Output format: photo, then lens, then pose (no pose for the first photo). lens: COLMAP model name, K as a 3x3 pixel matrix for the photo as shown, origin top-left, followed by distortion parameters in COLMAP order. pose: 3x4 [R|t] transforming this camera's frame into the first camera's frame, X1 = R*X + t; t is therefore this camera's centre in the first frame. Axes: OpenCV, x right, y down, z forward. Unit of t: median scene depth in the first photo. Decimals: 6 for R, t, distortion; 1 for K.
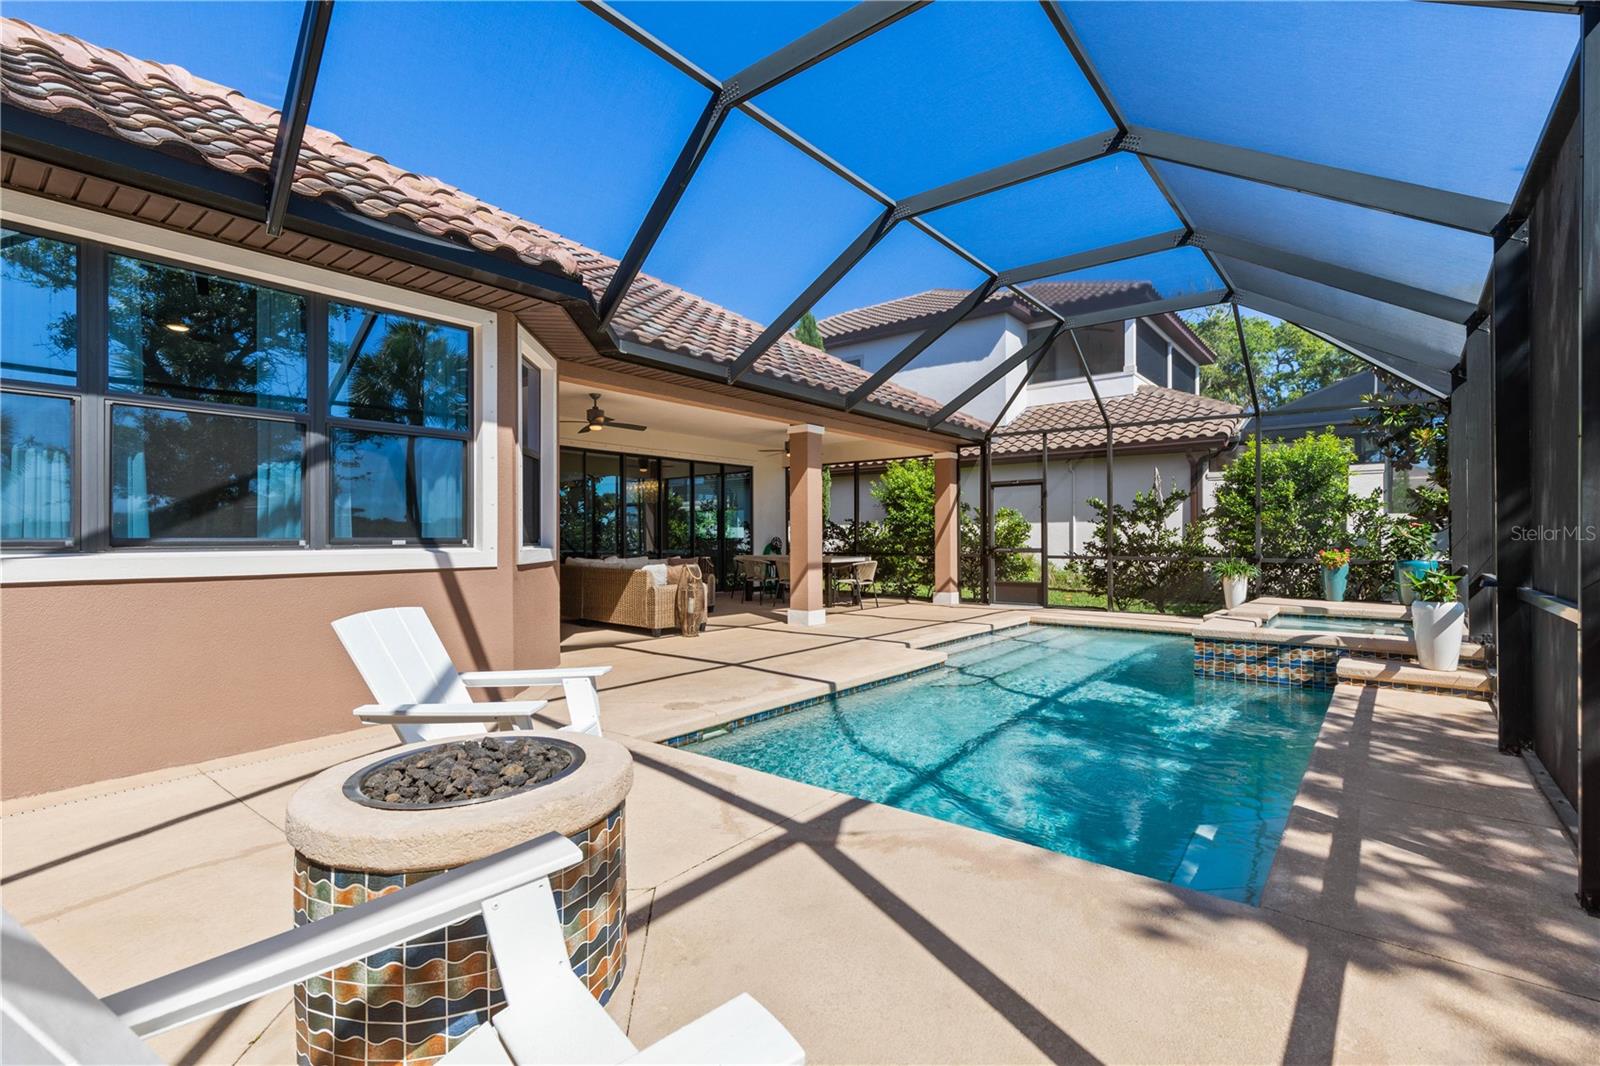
lens RADIAL K [[725.3, 0, 807.2], [0, 725.3, 532.7], [0, 0, 1]] dist [0.017436, -0.000346]
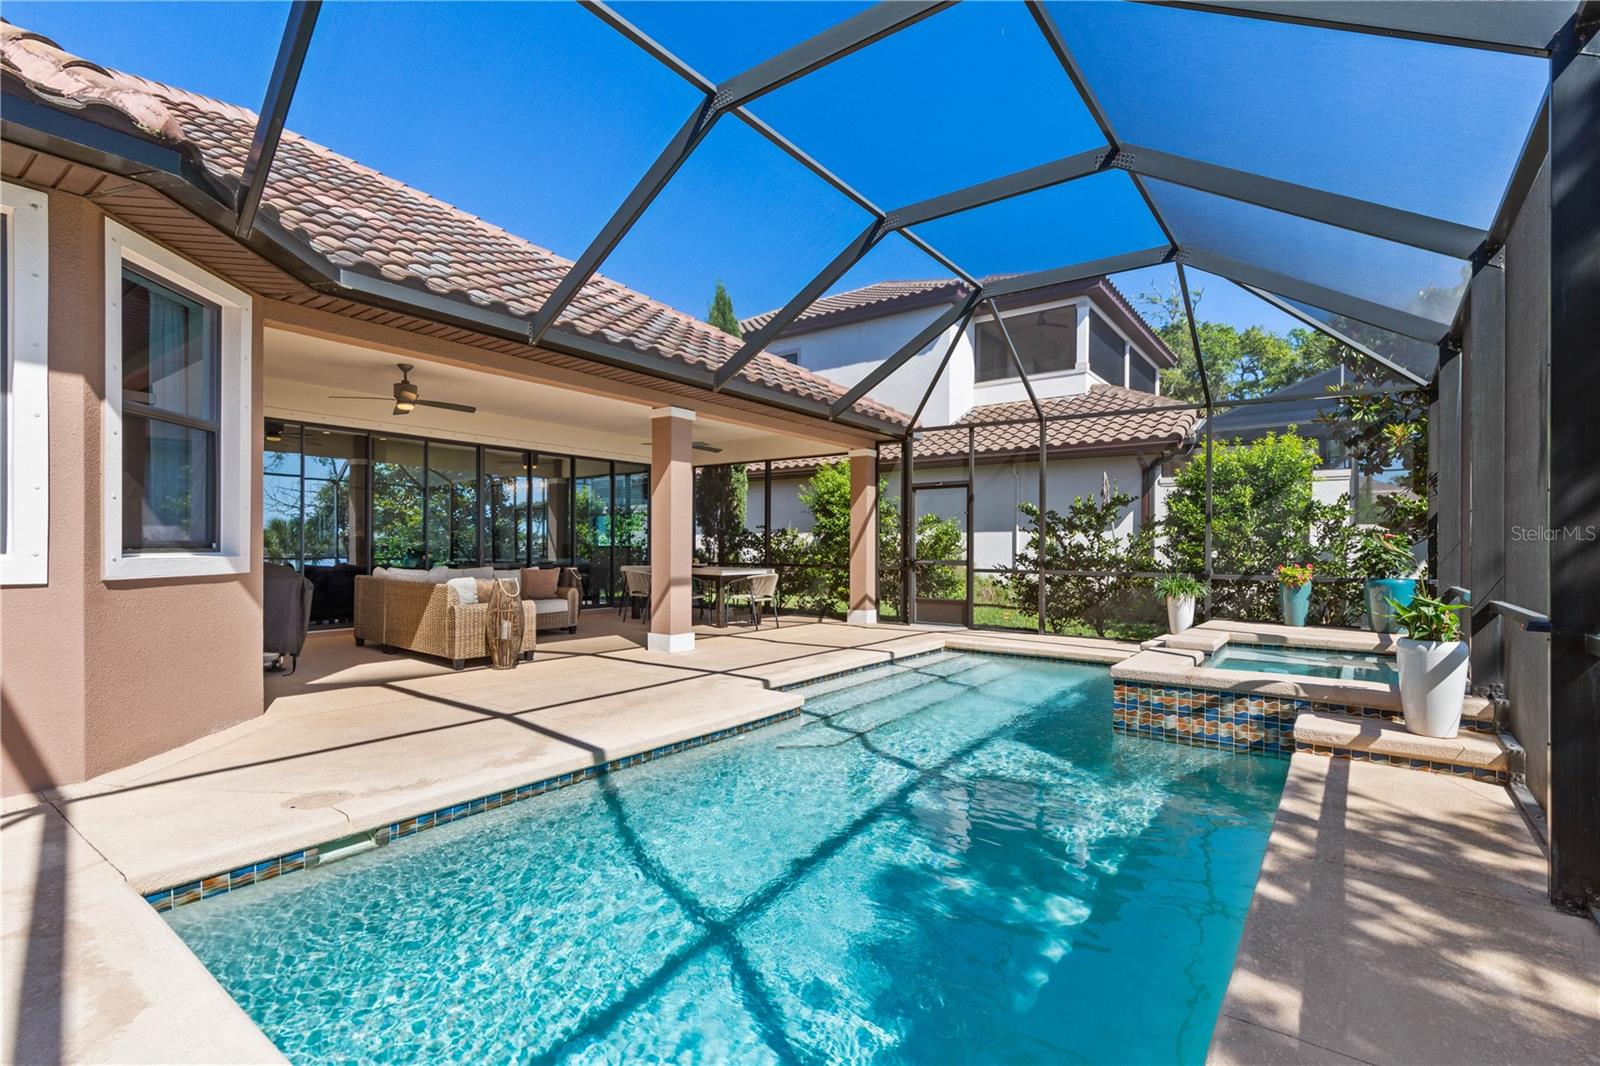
lens RADIAL K [[728.5, 0, 806.8], [0, 728.5, 543.5], [0, 0, 1]] dist [0.019107, -0.000729]
pose [[0.999342, 0.008456, 0.035261, 0.118909], [-0.008518, 0.999962, 0.001598, 0.001928], [-0.035246, -0.001898, 0.999377, 0.161384]]
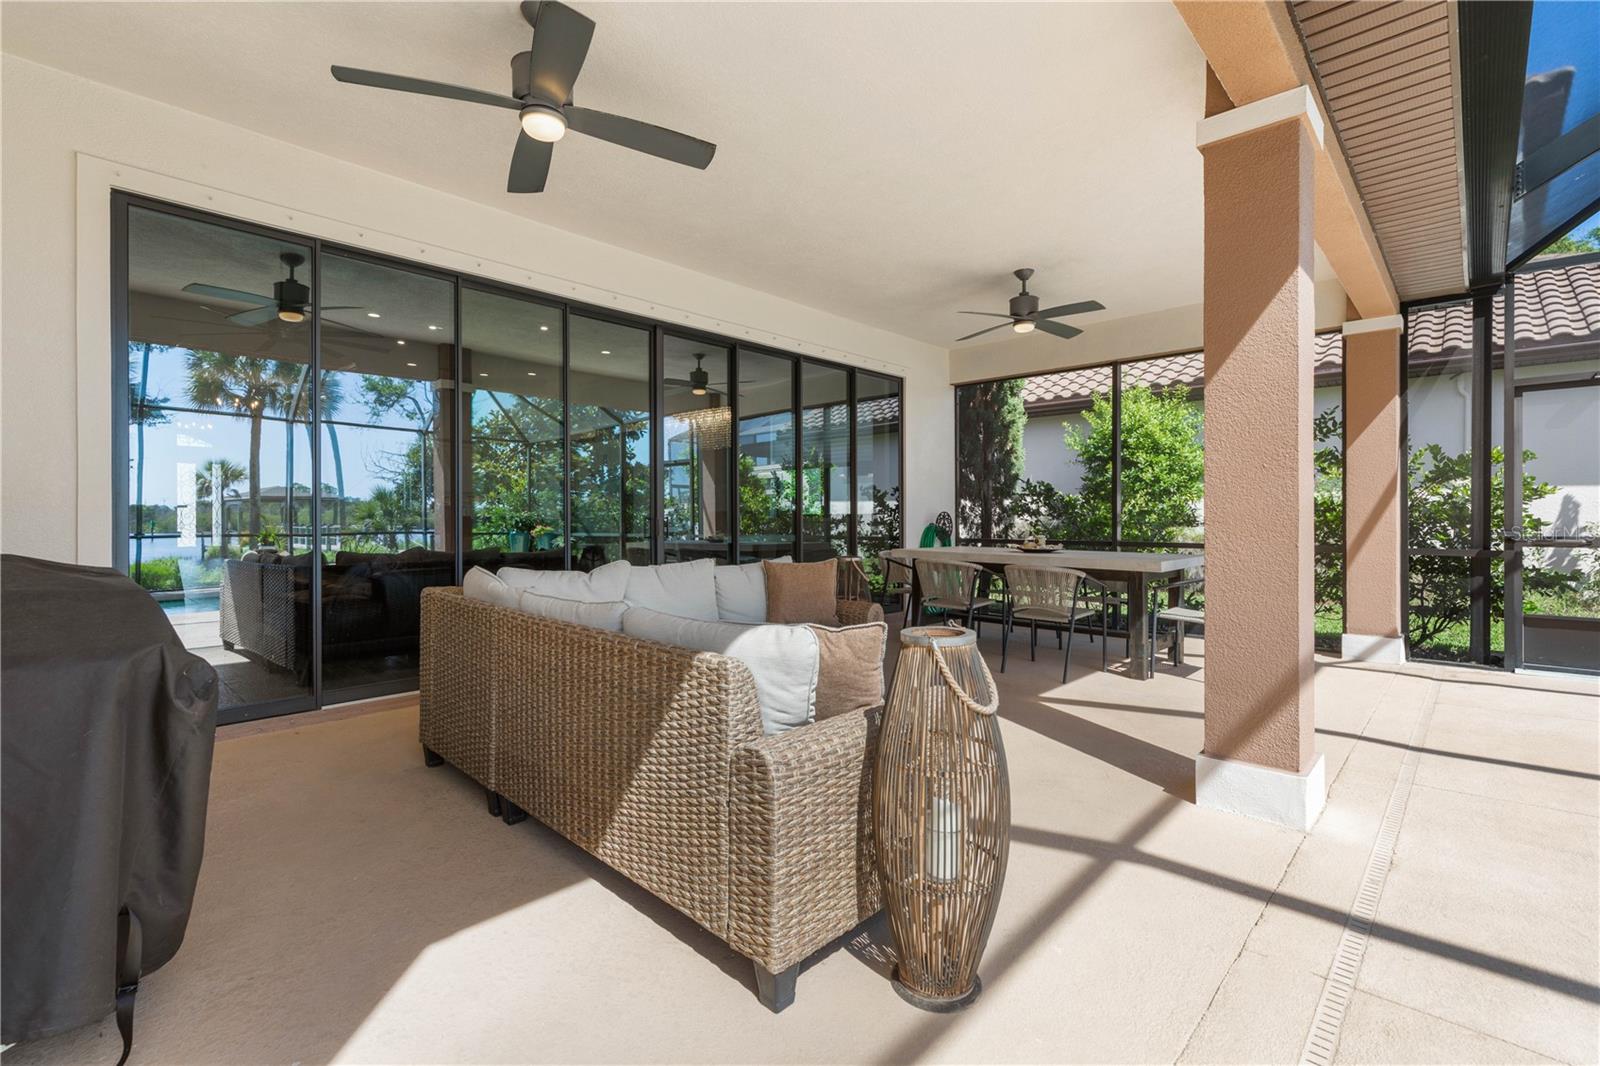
lens RADIAL K [[725.3, 0, 807.2], [0, 725.3, 532.7], [0, 0, 1]] dist [0.017436, -0.000346]
pose [[0.997443, 0.004672, -0.071315, -0.154937], [-0.002619, 0.999580, 0.028862, 0.008180], [0.071420, -0.028601, 0.997036, 0.673113]]
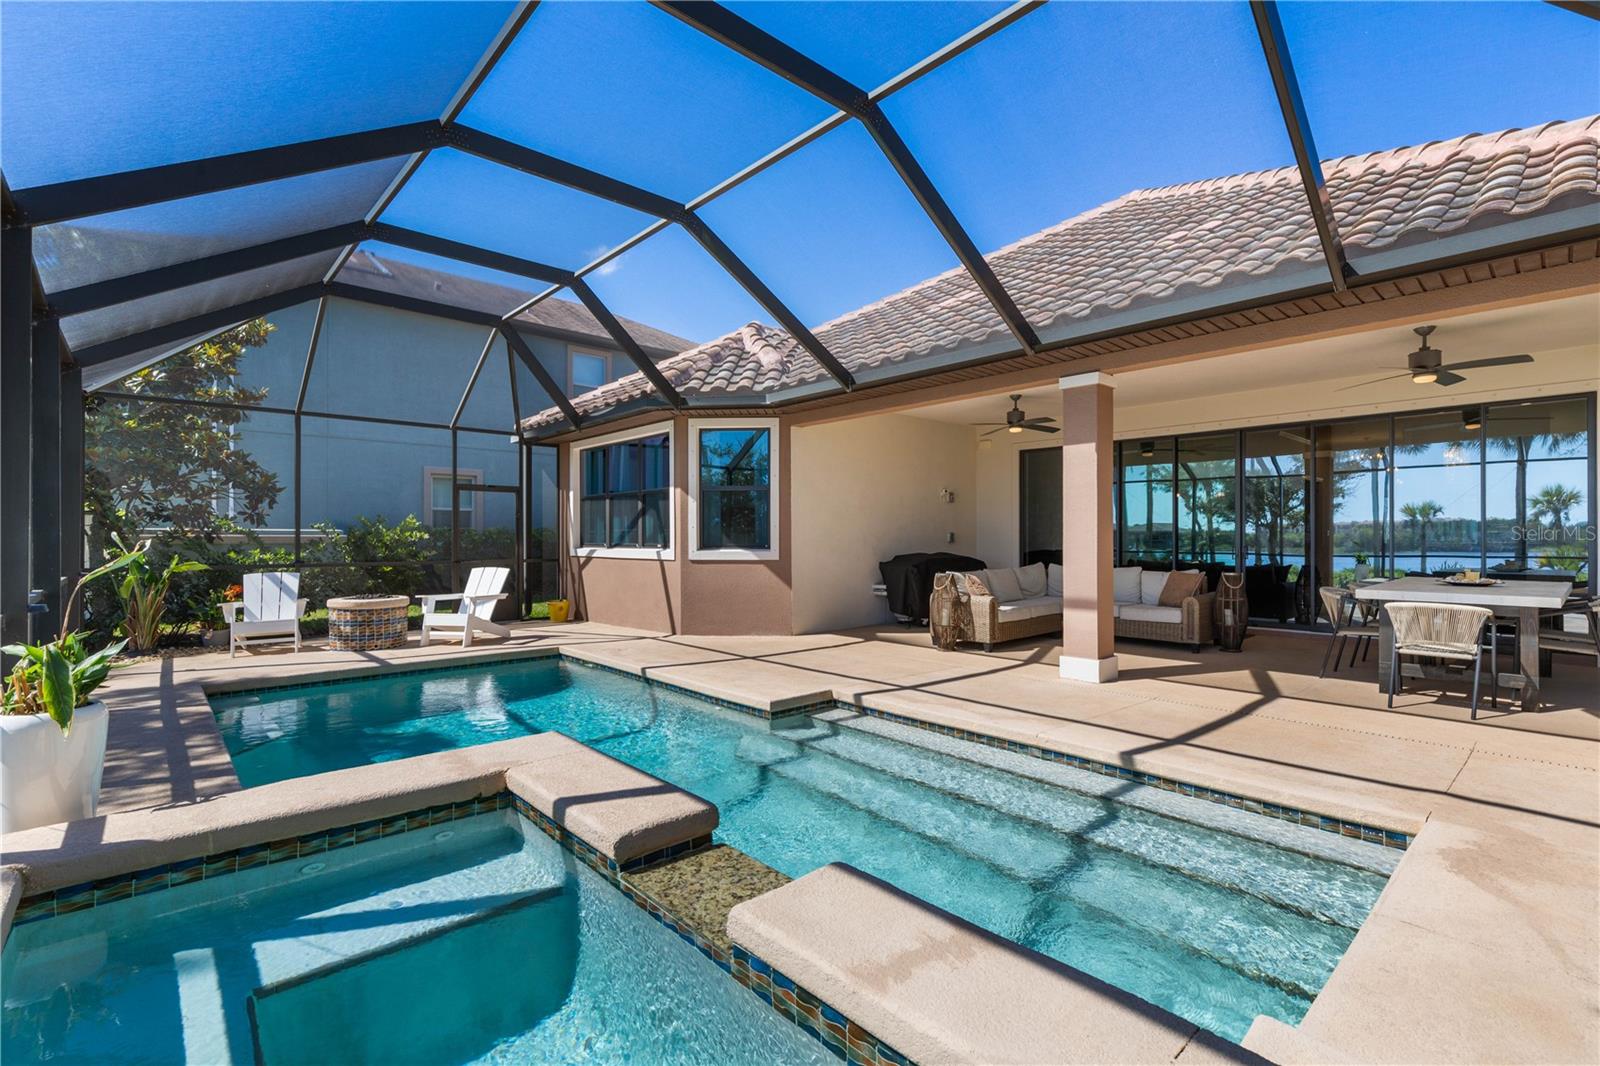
lens RADIAL K [[732.8, 0, 800.0], [0, 732.8, 533.0], [0, 0, 1]] dist [0.034691, -0.000183]
pose [[-0.159670, -0.002999, -0.987166, 0.676594], [0.008439, 0.999955, -0.004403, -0.005153], [0.987134, -0.009034, -0.159638, 0.824198]]
